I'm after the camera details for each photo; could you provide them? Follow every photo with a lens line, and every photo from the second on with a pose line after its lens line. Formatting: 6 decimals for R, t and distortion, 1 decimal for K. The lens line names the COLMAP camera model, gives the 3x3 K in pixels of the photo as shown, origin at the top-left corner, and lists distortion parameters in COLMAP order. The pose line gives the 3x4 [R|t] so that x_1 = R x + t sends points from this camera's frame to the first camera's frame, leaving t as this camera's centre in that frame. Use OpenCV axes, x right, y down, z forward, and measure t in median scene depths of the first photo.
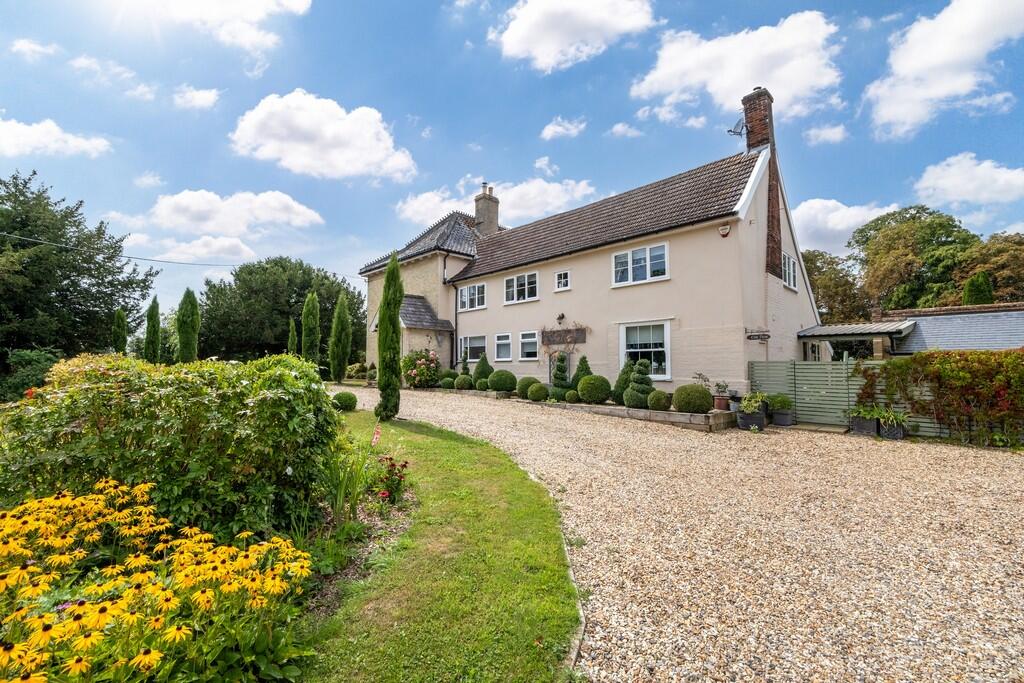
lens RADIAL K [[440.3, 0, 514.2], [0, 440.3, 356.4], [0, 0, 1]] dist [-0.000670, -0.000098]
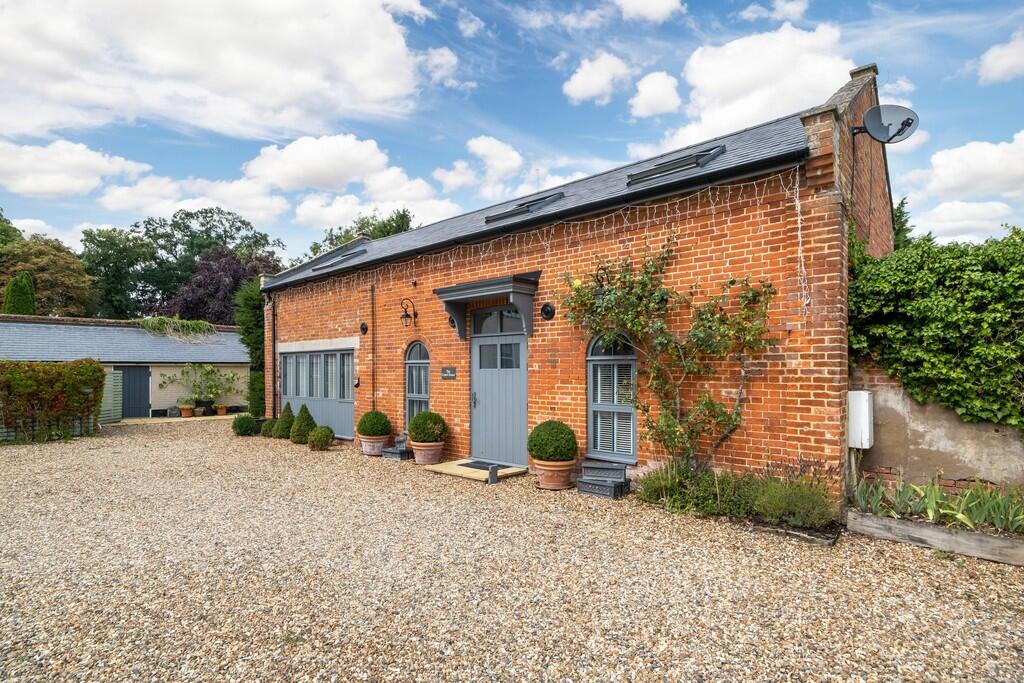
lens RADIAL K [[507.3, 0, 512.0], [0, 507.3, 341.5], [0, 0, 1]] dist [0.000340, 0.000114]
pose [[-0.026482, 0.044026, 0.998679, -0.363734], [-0.017104, 0.998863, -0.044488, -0.030736], [-0.999503, -0.018260, -0.025699, -0.241613]]
